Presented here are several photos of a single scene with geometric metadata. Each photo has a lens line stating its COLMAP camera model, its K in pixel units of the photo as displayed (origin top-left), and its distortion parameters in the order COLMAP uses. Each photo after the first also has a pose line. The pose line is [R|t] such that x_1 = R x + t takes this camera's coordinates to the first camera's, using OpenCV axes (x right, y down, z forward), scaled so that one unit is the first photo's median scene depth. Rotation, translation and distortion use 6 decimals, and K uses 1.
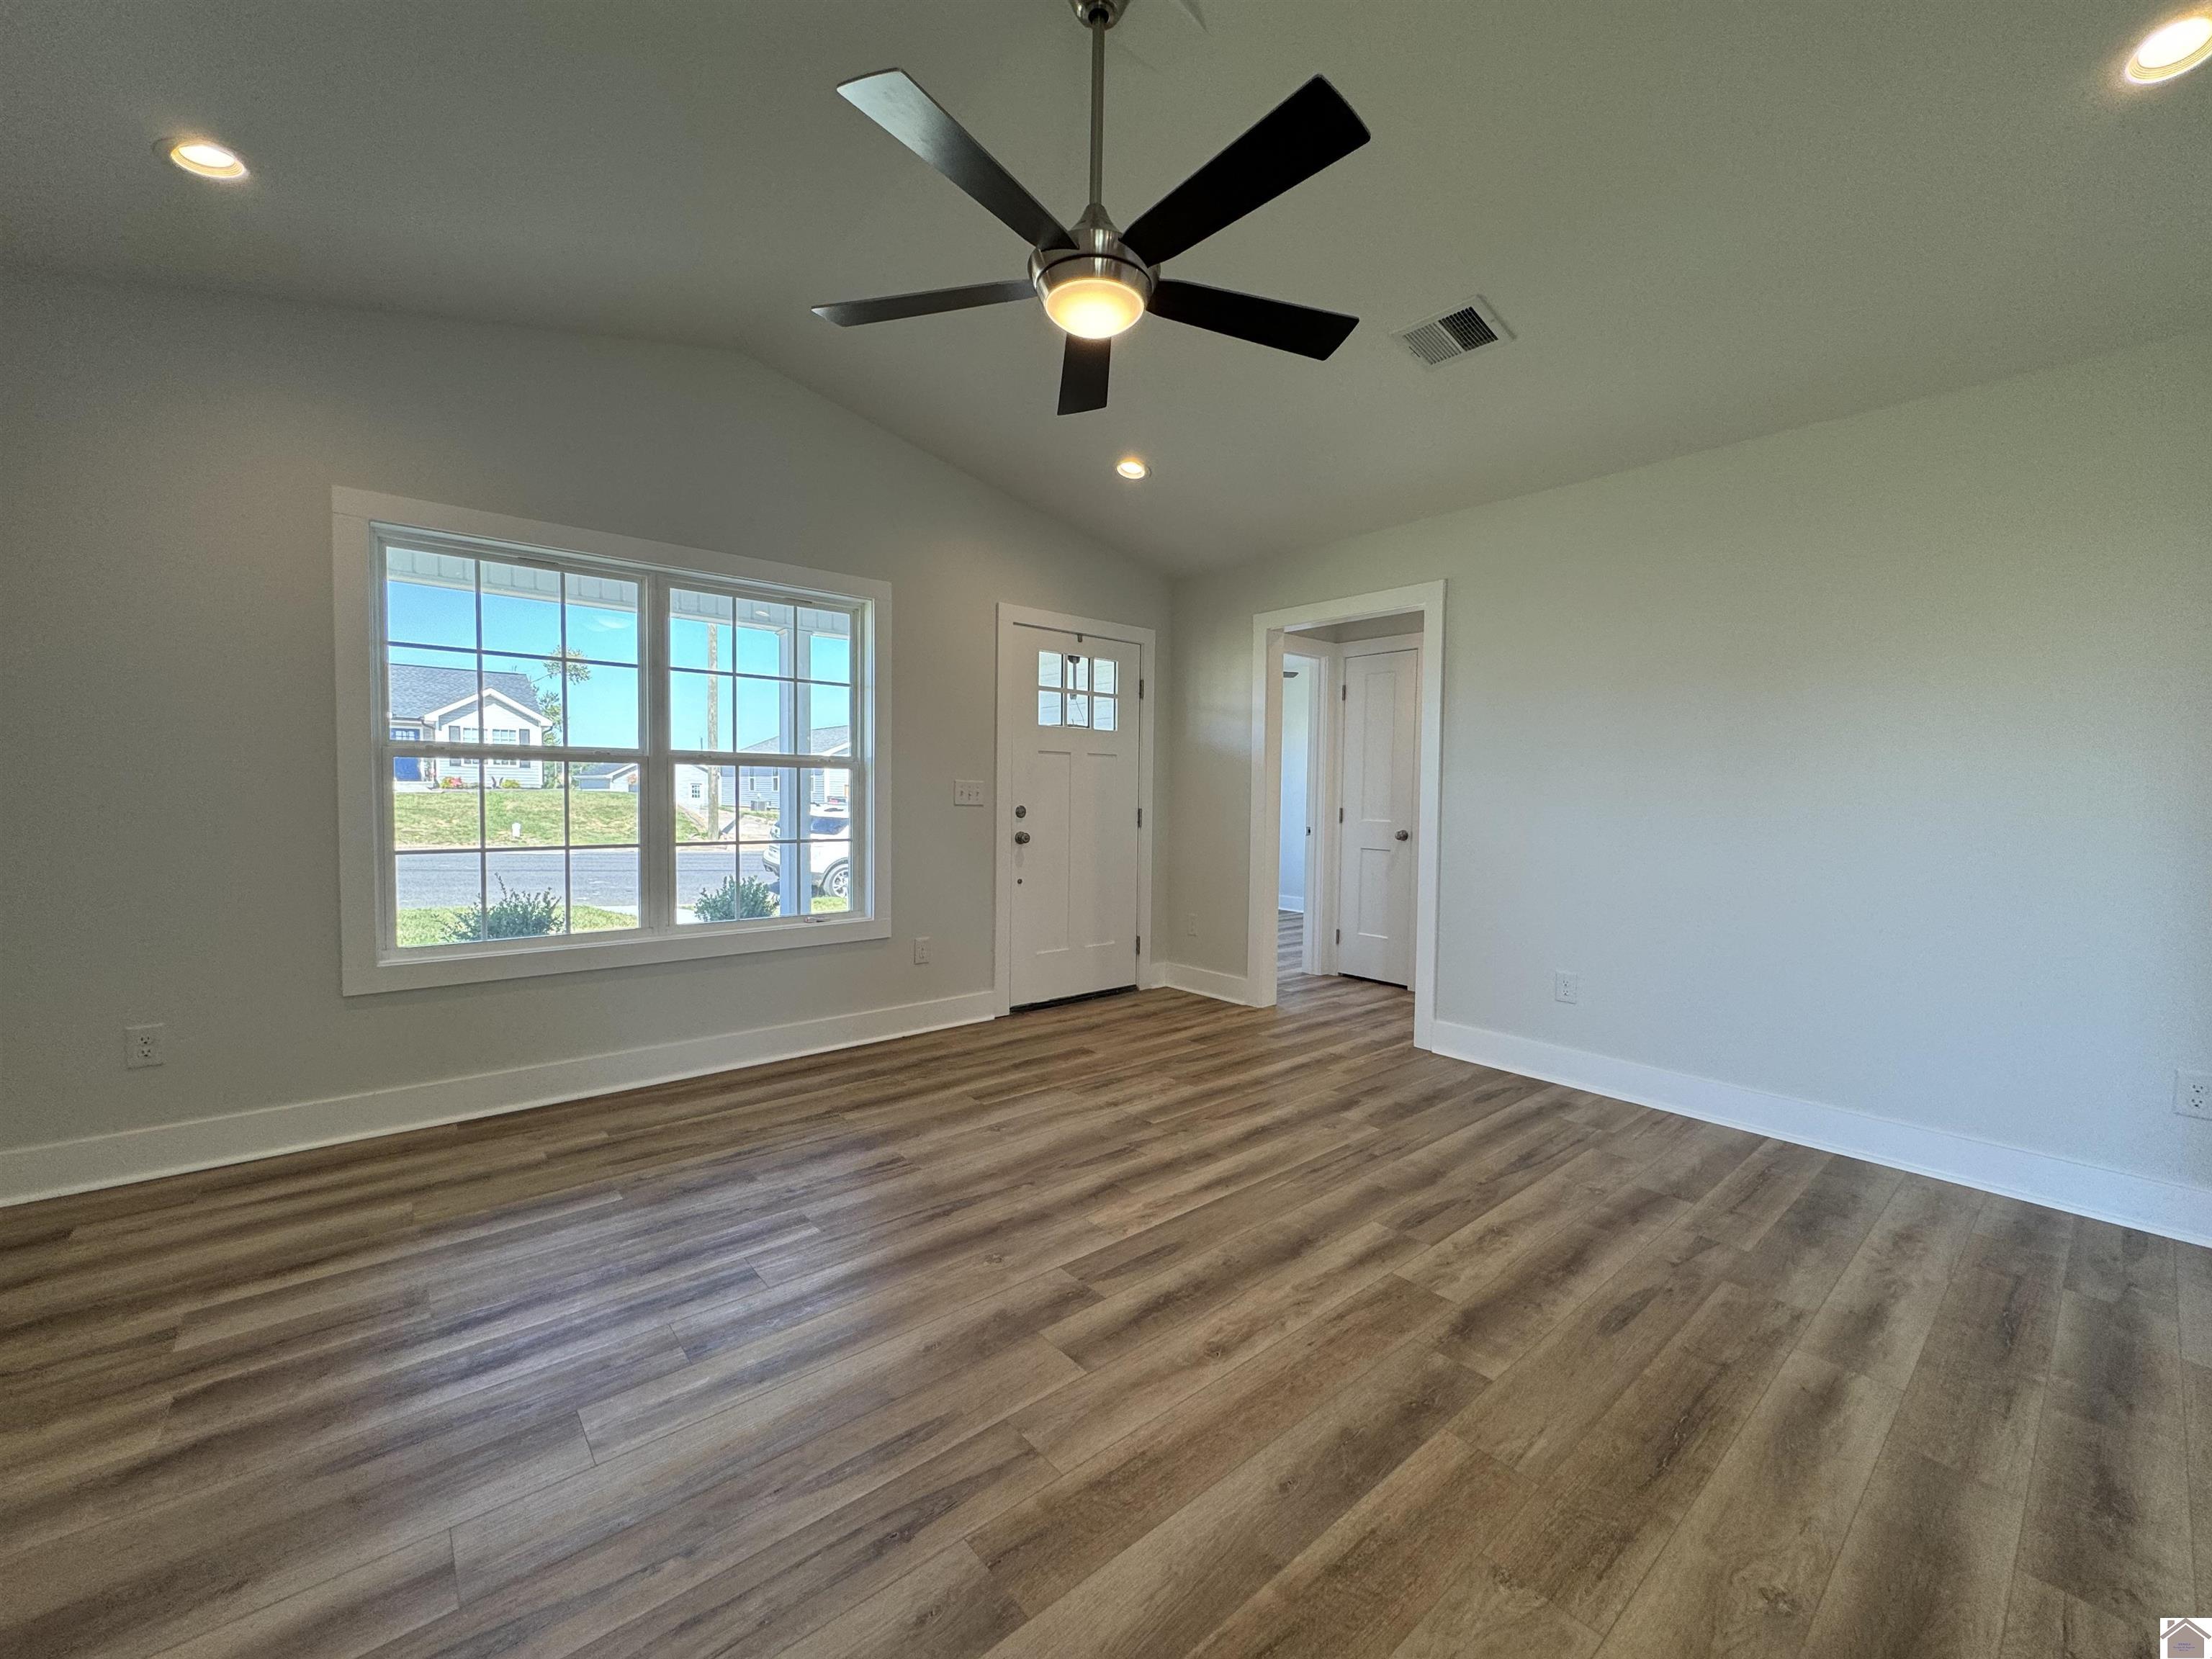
lens RADIAL K [[880.6, 0, 1104.0], [0, 880.6, 825.2], [0, 0, 1]] dist [-0.000551, 0.000132]
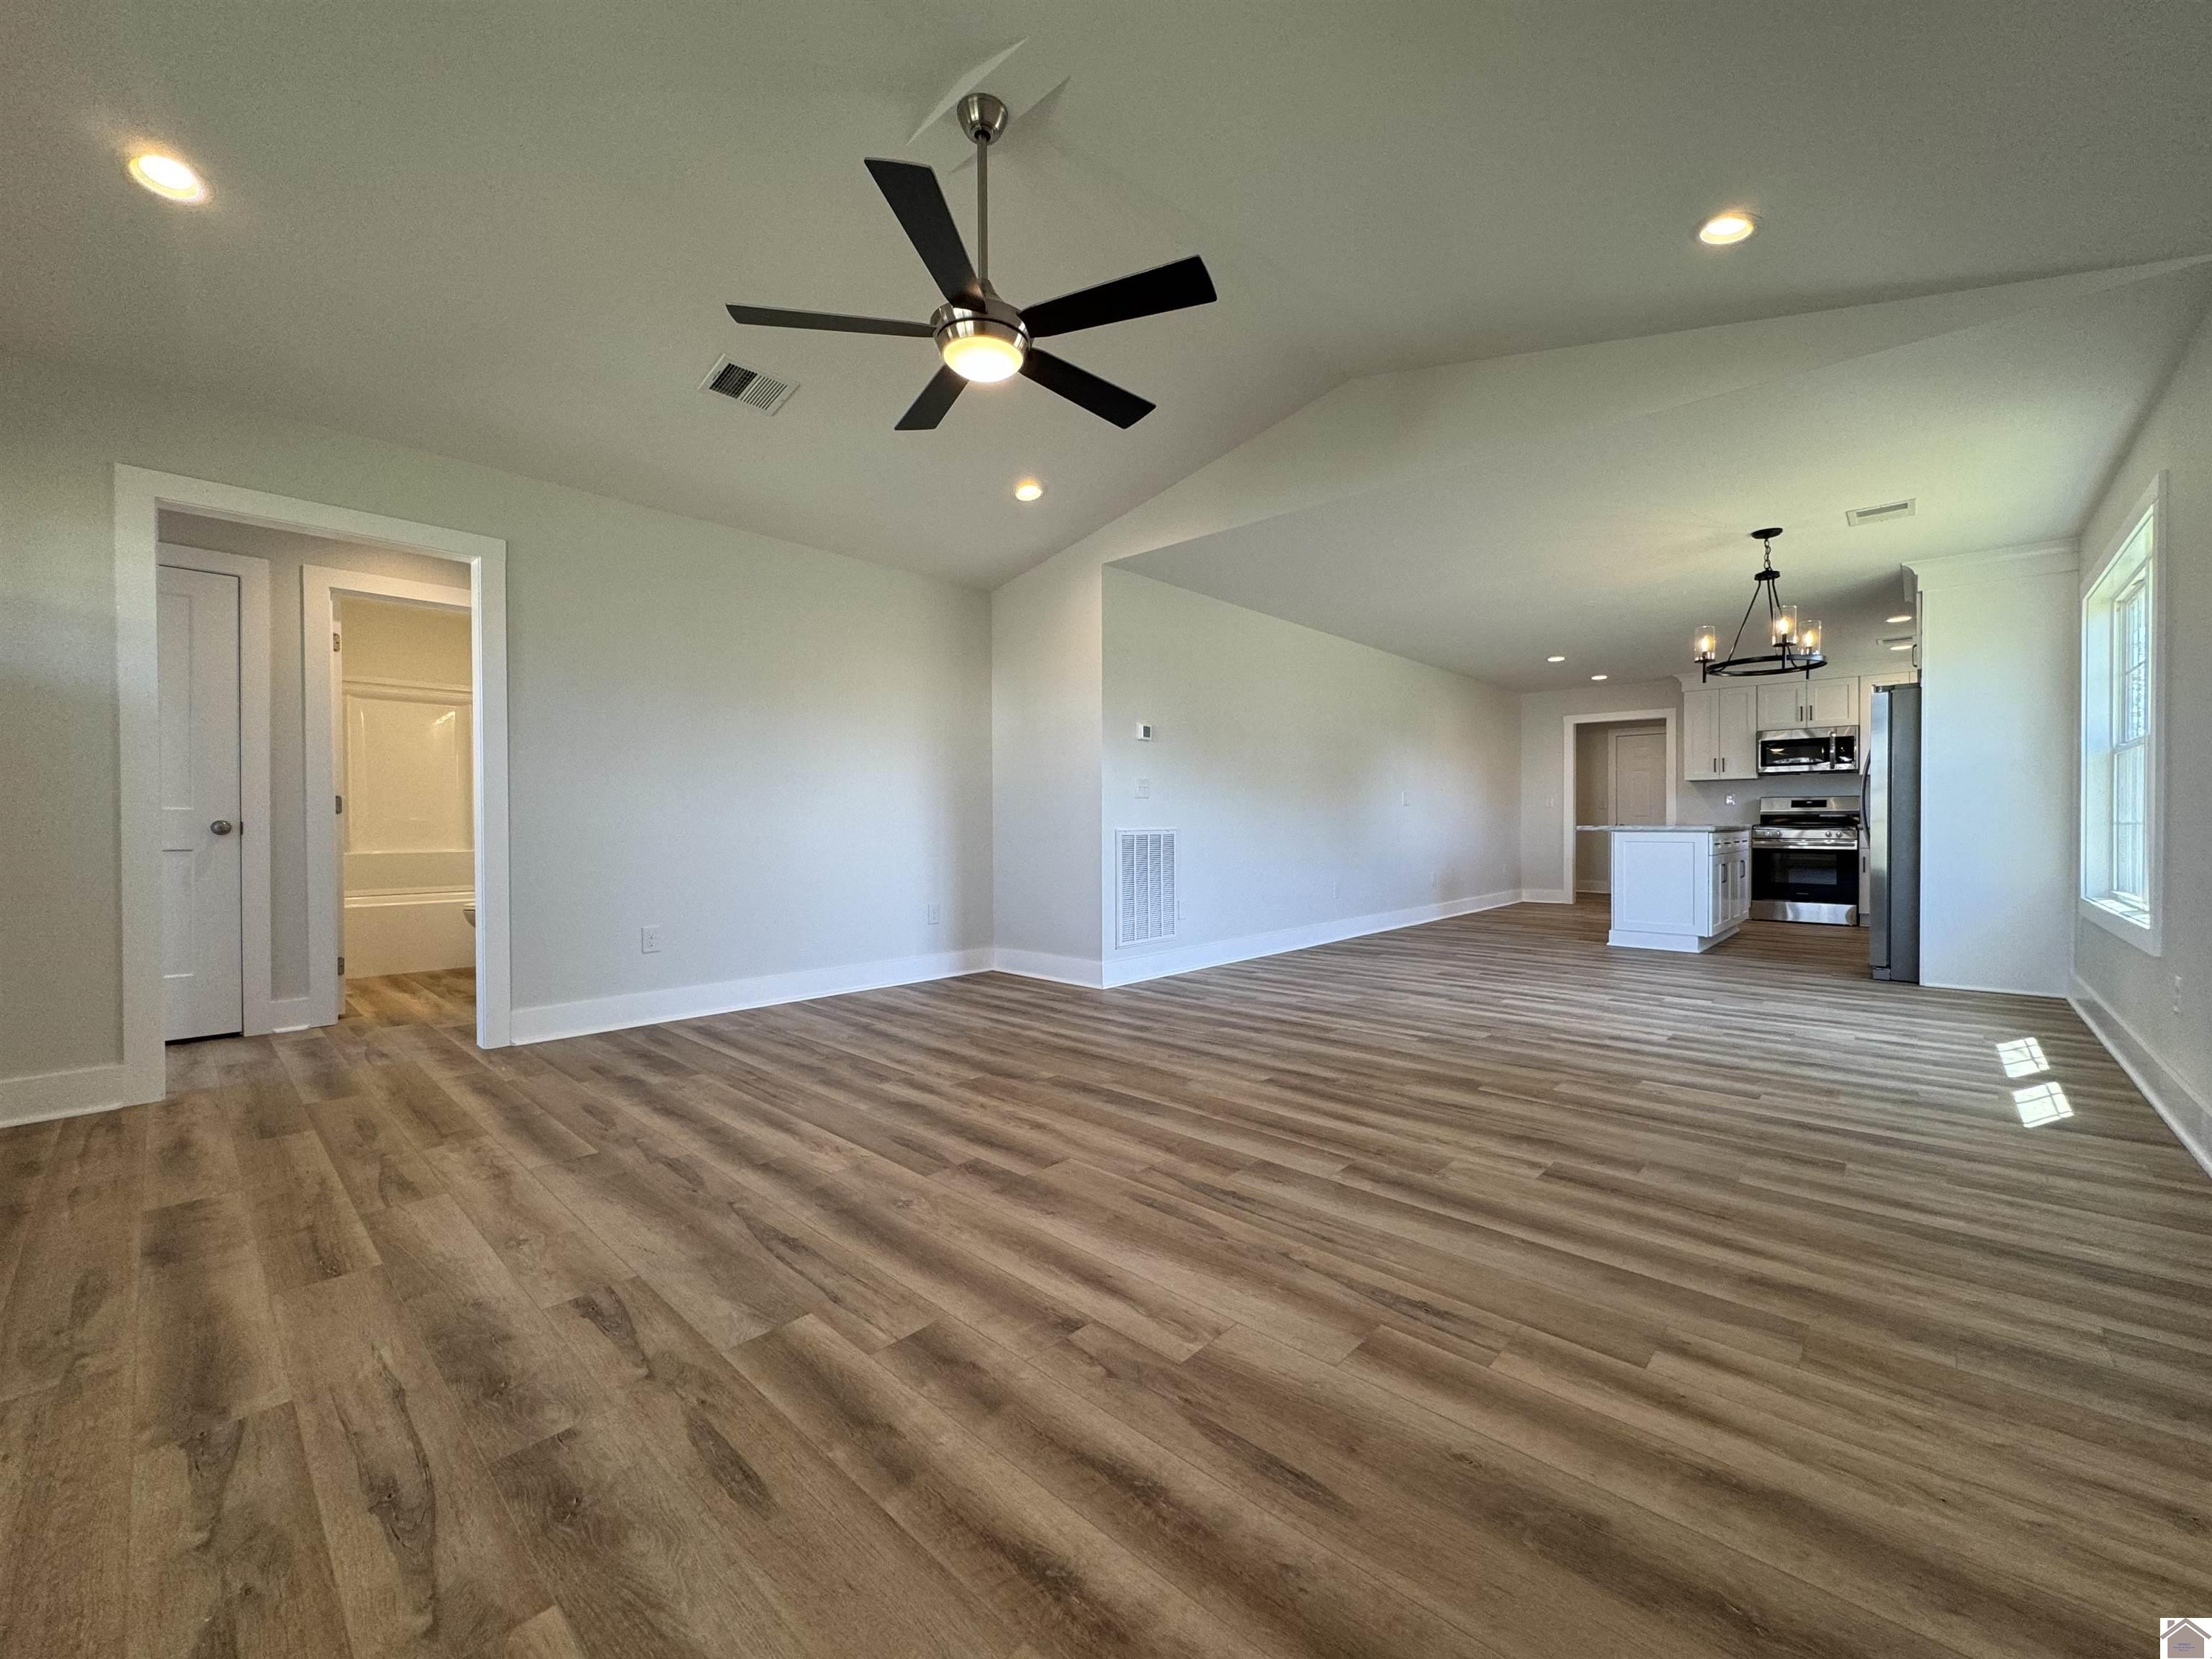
lens RADIAL K [[880.6, 0, 1104.0], [0, 880.6, 825.2], [0, 0, 1]] dist [-0.000551, 0.000132]
pose [[-0.113977, -0.015844, 0.993357, -0.936273], [0.036753, 0.999121, 0.020153, 0.044271], [-0.992803, 0.038806, -0.113295, 0.722443]]
